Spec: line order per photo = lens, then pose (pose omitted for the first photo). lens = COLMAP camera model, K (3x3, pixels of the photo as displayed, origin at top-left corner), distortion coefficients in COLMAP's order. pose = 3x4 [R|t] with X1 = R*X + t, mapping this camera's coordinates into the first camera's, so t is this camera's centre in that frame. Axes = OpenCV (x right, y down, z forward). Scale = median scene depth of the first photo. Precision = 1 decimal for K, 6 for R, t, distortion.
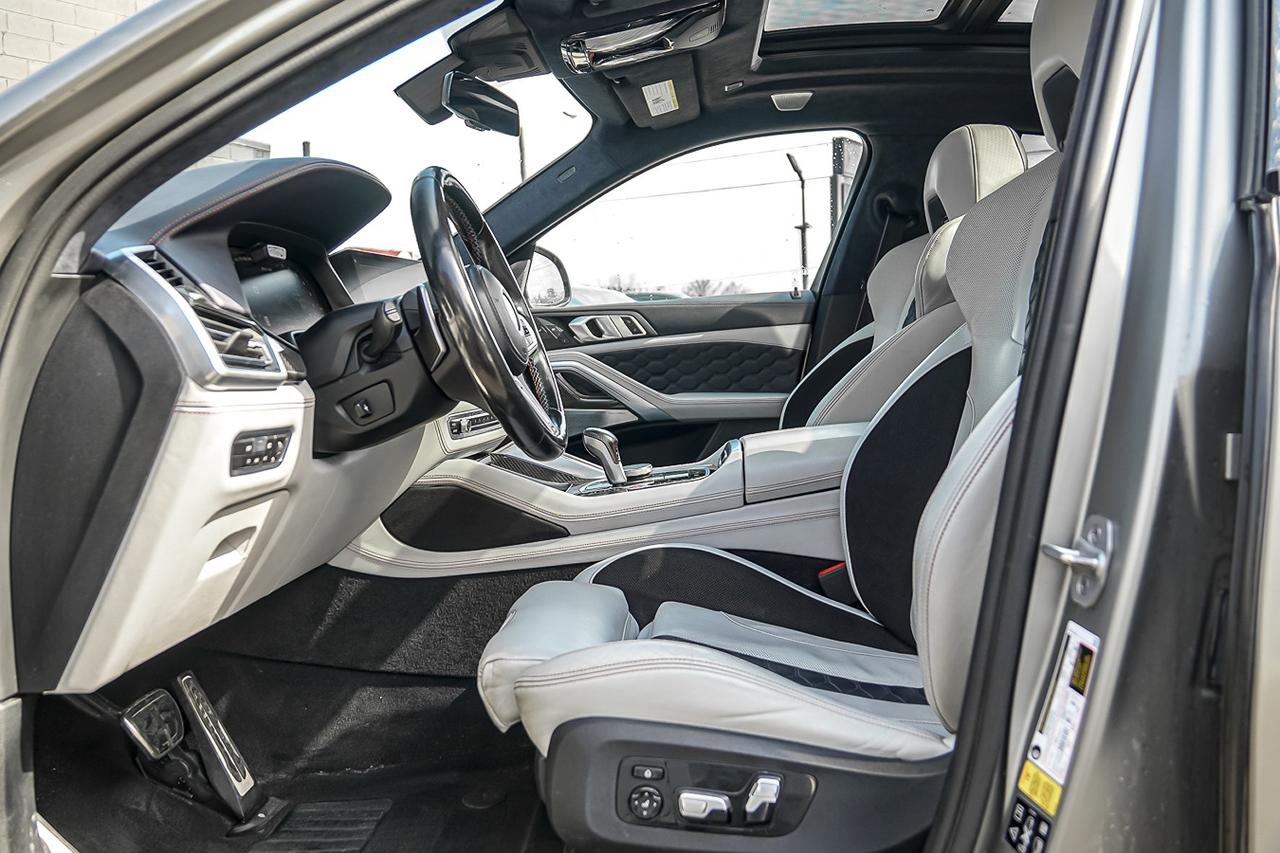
lens RADIAL K [[1040.8, 0, 640.0], [0, 1040.8, 426.5], [0, 0, 1]] dist [-0.134531, 0.117269]
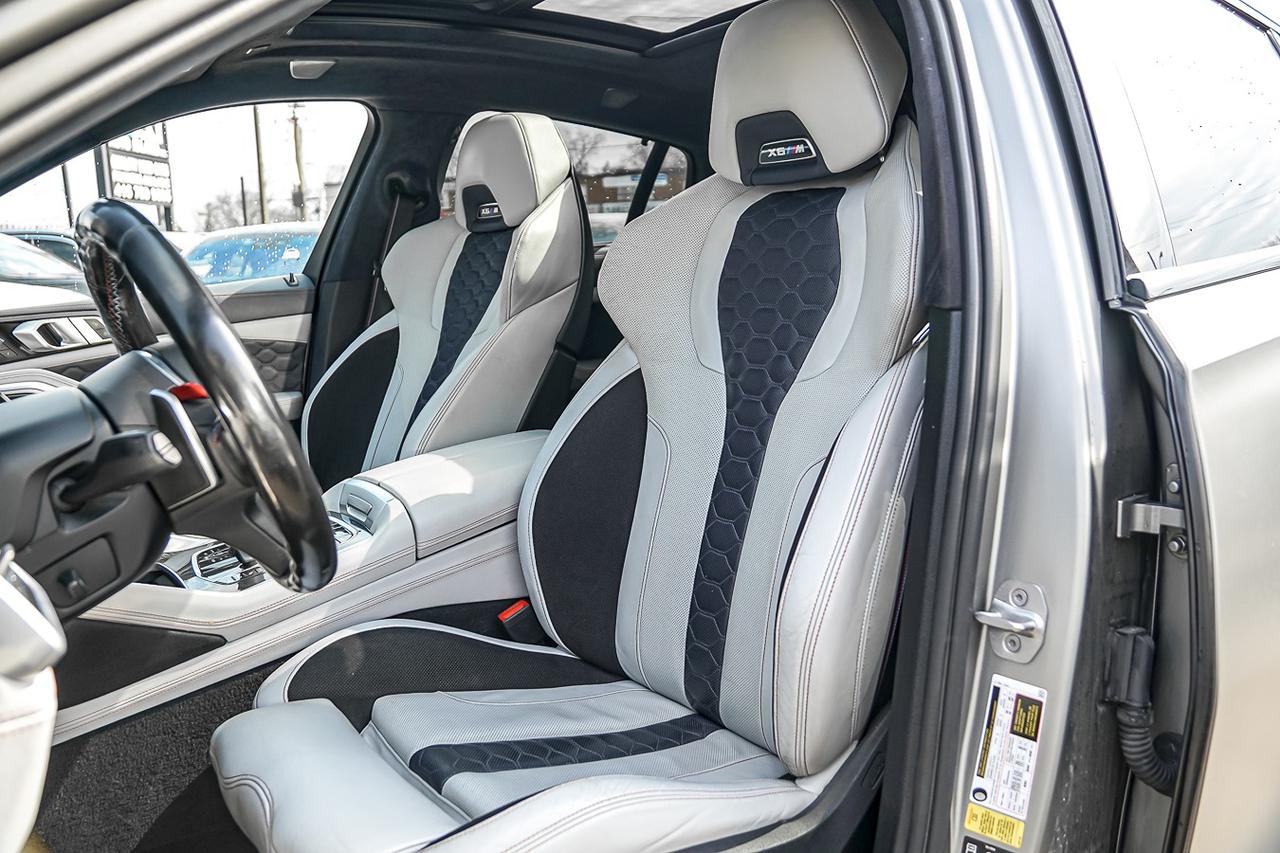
lens RADIAL K [[1011.9, 0, 640.0], [0, 1011.9, 426.5], [0, 0, 1]] dist [-0.134285, 0.106833]
pose [[0.765581, -0.124498, 0.631178, -0.289203], [0.070376, 0.991416, 0.110192, -0.123676], [-0.639478, -0.039941, 0.767771, 0.230686]]
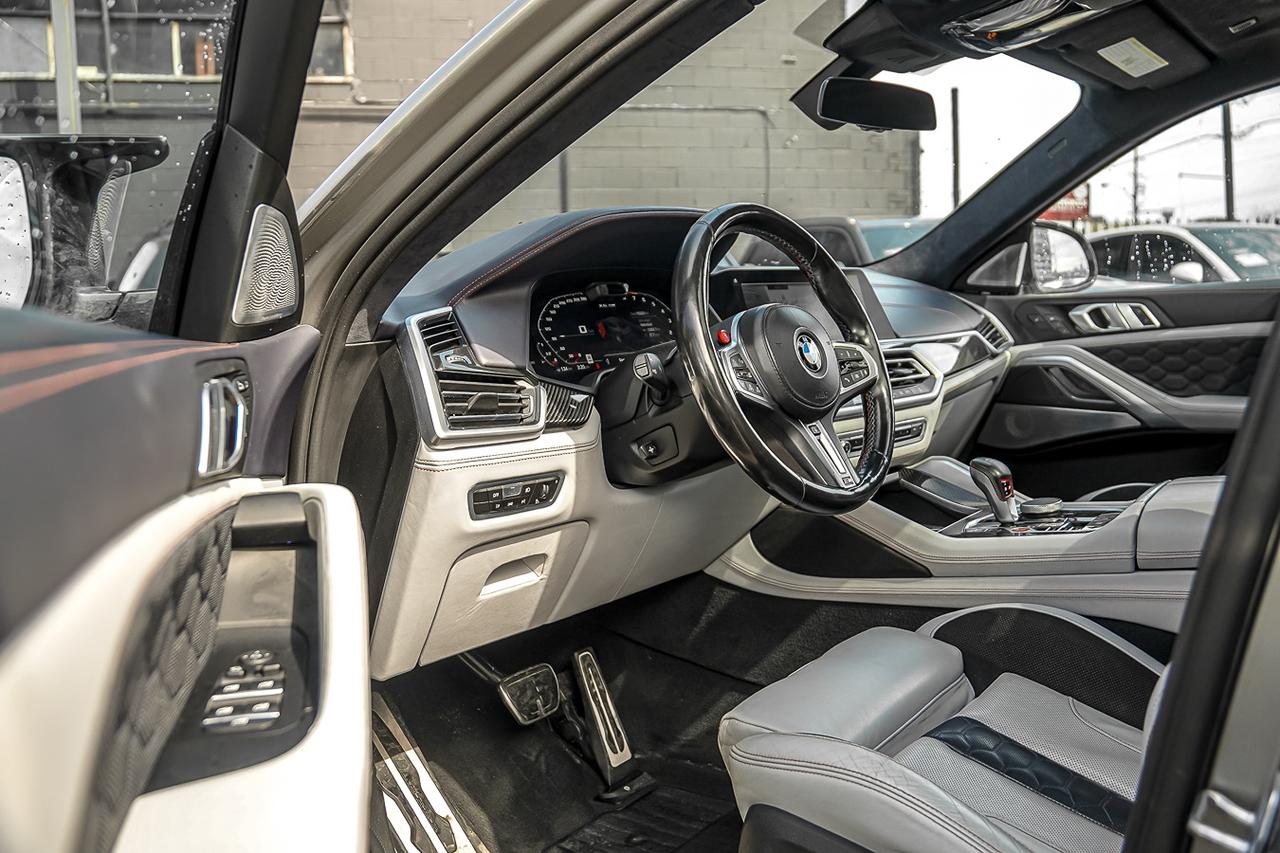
lens RADIAL K [[1011.9, 0, 640.0], [0, 1011.9, 426.5], [0, 0, 1]] dist [-0.134285, 0.106833]
pose [[0.793859, 0.065760, -0.604536, 0.259999], [-0.025254, 0.996843, 0.075271, -0.090584], [0.607577, -0.044487, 0.793014, 0.147079]]
